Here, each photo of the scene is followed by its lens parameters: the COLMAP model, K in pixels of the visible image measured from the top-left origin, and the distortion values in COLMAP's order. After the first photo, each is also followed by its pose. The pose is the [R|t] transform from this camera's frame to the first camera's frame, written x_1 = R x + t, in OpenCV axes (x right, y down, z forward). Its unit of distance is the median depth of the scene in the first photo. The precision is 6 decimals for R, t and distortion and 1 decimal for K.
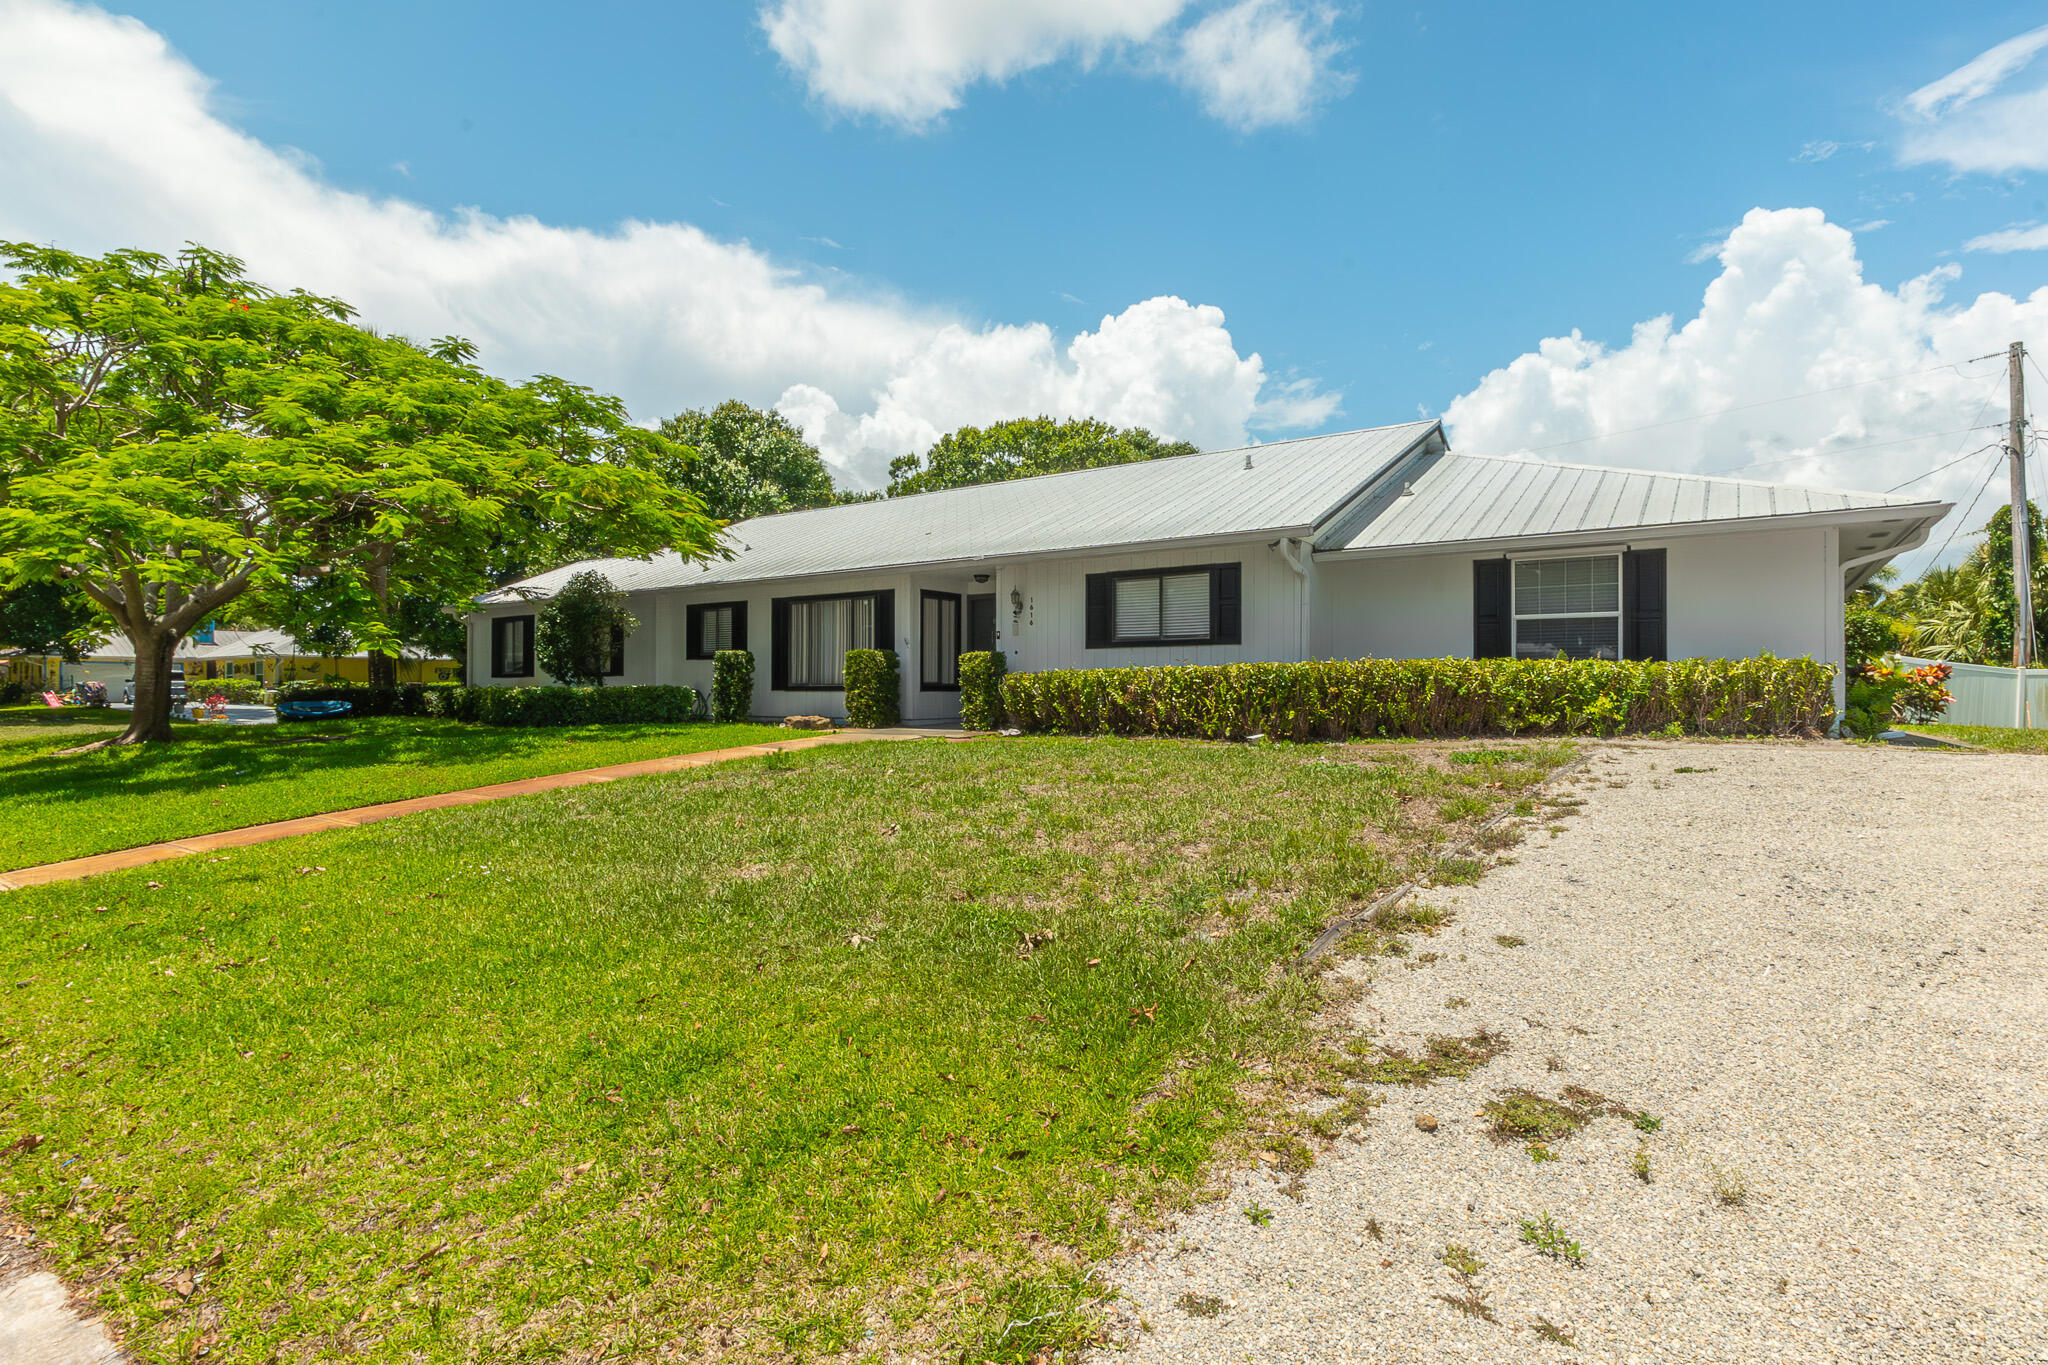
lens RADIAL K [[1015.0, 0, 1019.2], [0, 1015.0, 684.1], [0, 0, 1]] dist [-0.001360, -0.000160]
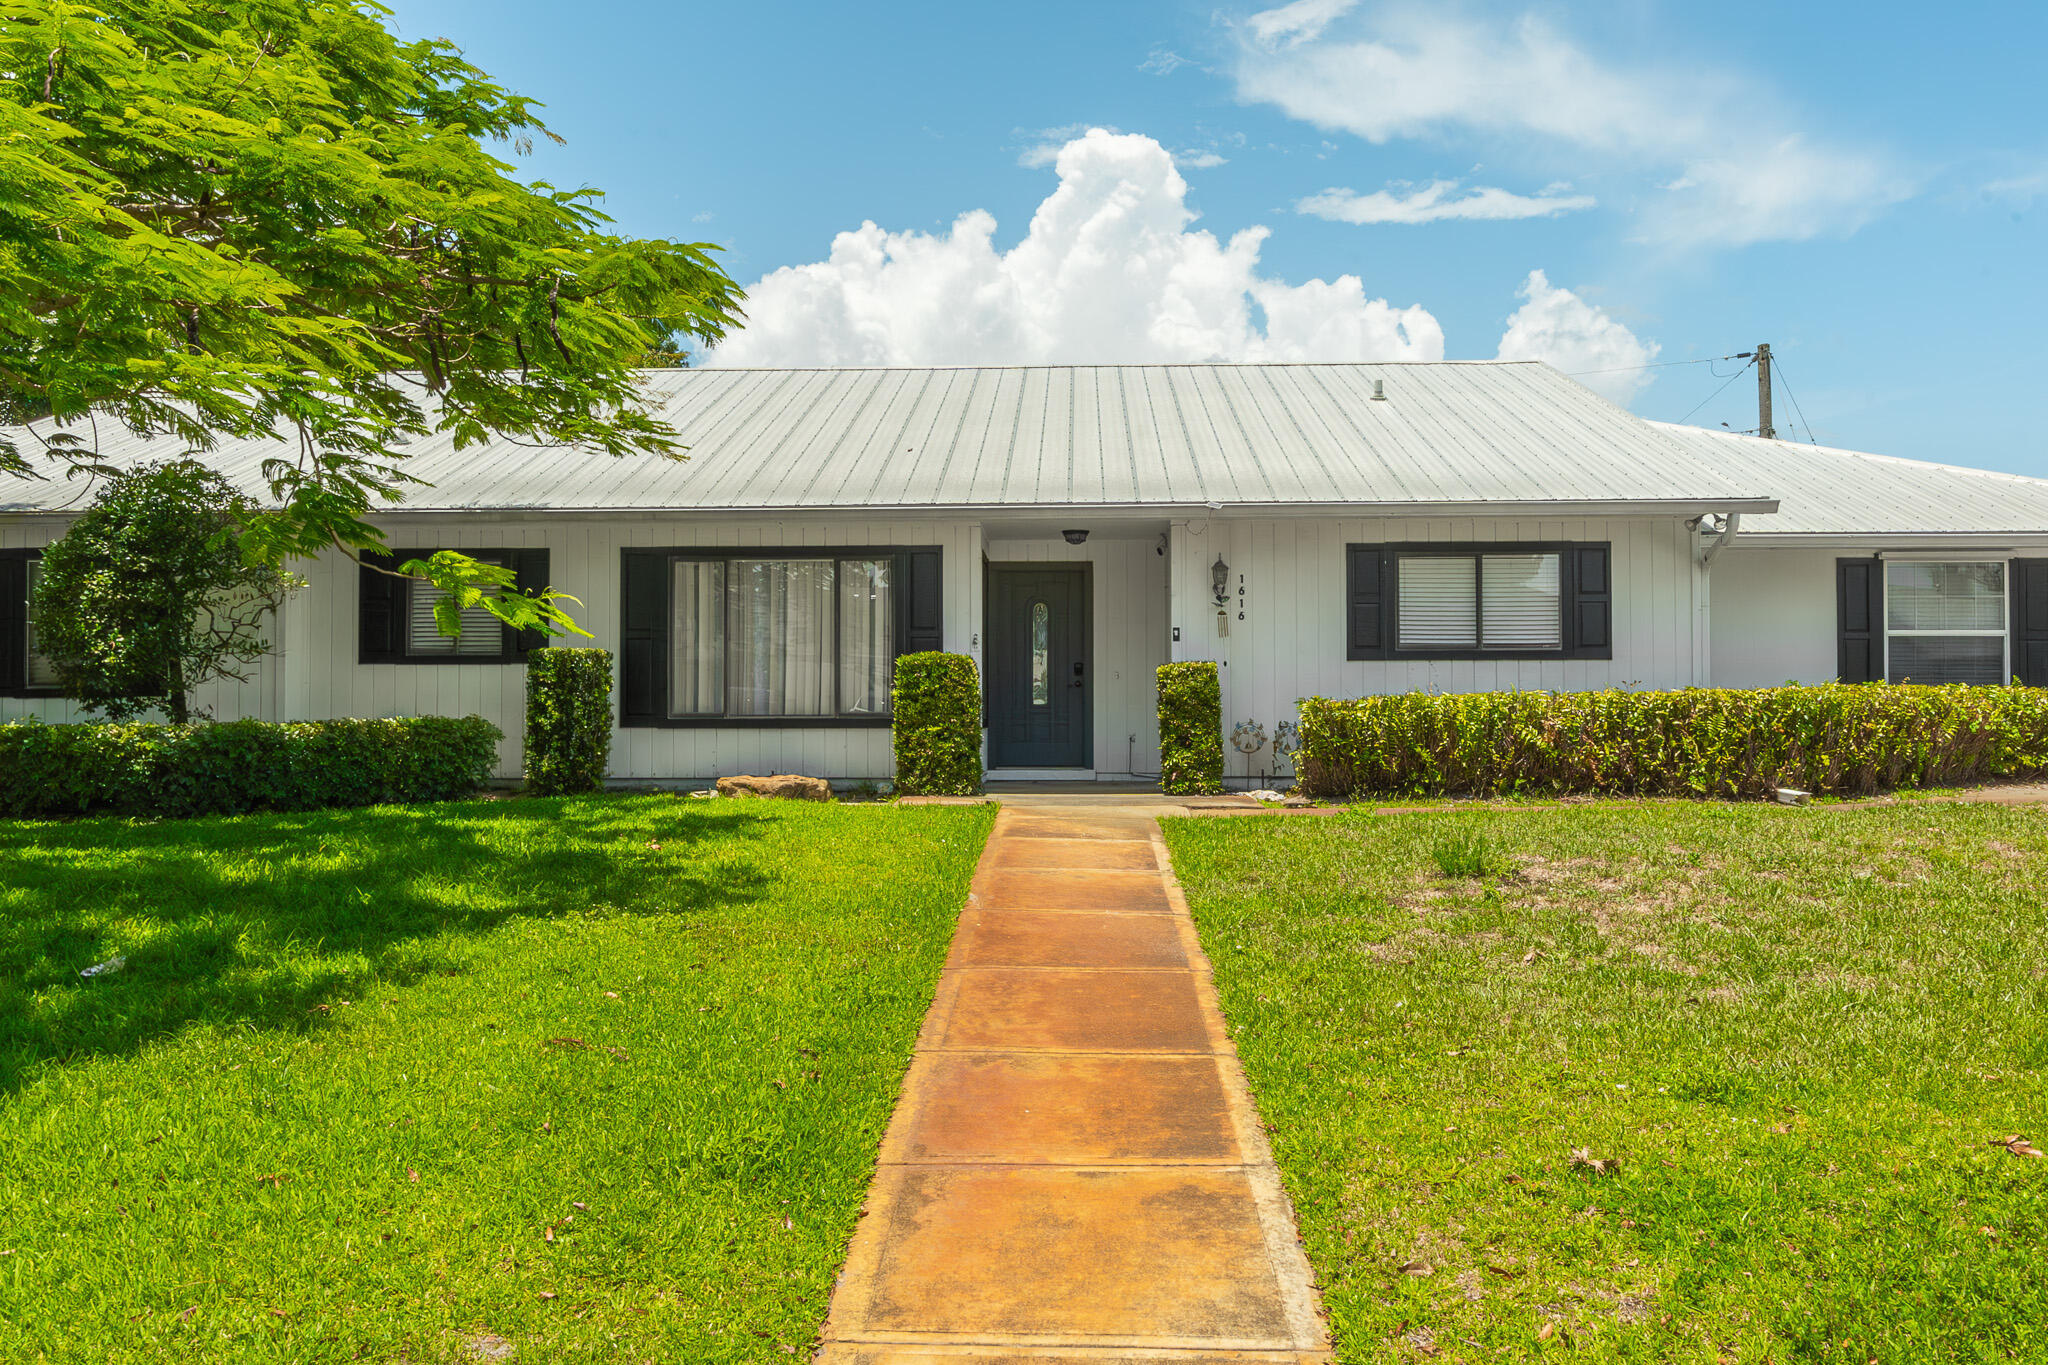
lens RADIAL K [[1558.8, 0, 1023.9], [0, 1558.8, 689.6], [0, 0, 1]] dist [0.009657, -0.000439]
pose [[0.838709, 0.007072, 0.544534, -0.668971], [-0.002086, 0.999950, -0.009774, -0.006879], [-0.544575, 0.007062, 0.838682, 0.303911]]
